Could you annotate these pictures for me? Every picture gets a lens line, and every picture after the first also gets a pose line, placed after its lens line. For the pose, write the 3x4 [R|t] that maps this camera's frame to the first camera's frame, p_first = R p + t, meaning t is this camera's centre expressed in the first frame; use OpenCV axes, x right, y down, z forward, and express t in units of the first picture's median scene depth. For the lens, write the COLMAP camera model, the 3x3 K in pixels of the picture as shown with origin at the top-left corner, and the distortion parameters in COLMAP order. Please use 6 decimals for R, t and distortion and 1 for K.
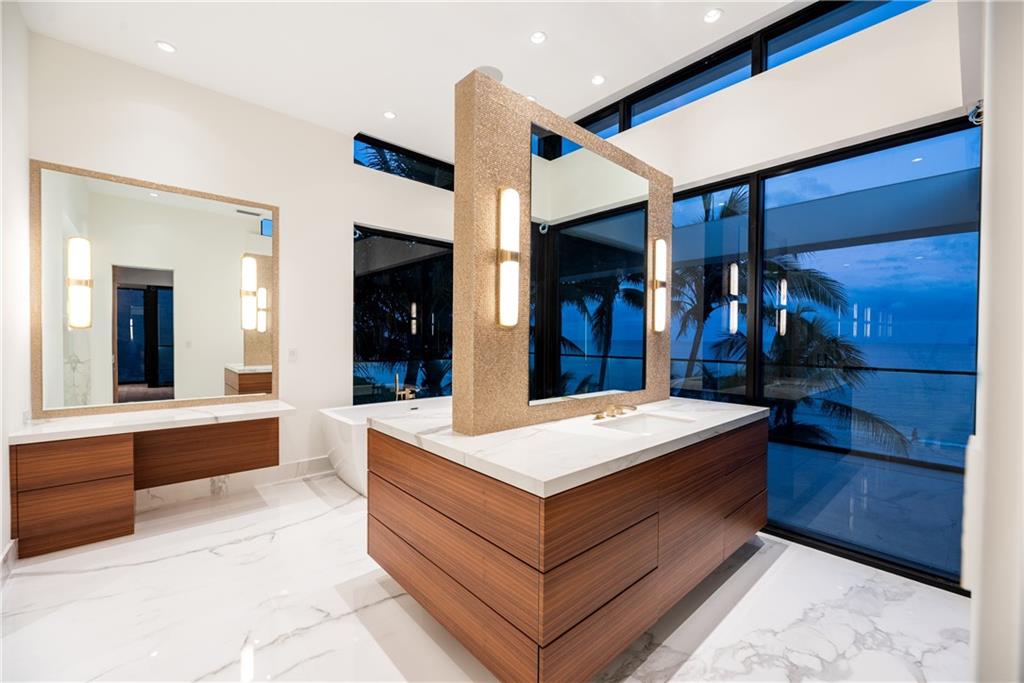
lens RADIAL K [[417.1, 0, 512.0], [0, 417.1, 341.5], [0, 0, 1]] dist [-0.002202, -0.000136]
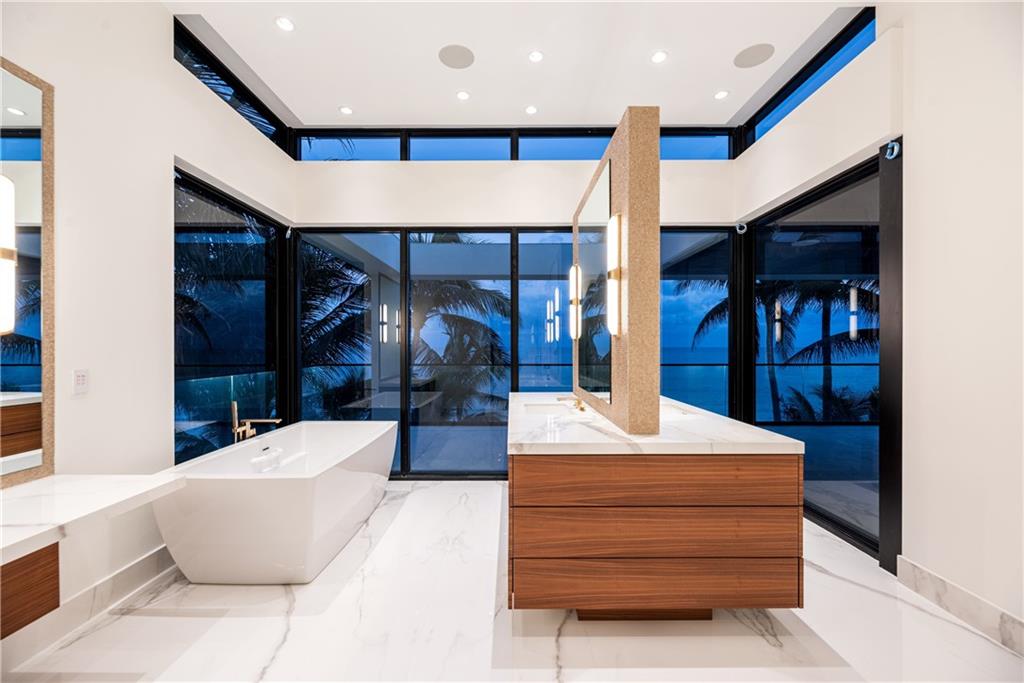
lens RADIAL K [[425.2, 0, 512.7], [0, 425.2, 345.6], [0, 0, 1]] dist [-0.001801, -0.000142]
pose [[0.661359, -0.005959, 0.750046, -0.569946], [0.012148, 0.999922, -0.002768, -0.005356], [-0.749971, 0.010942, 0.661380, 0.255543]]
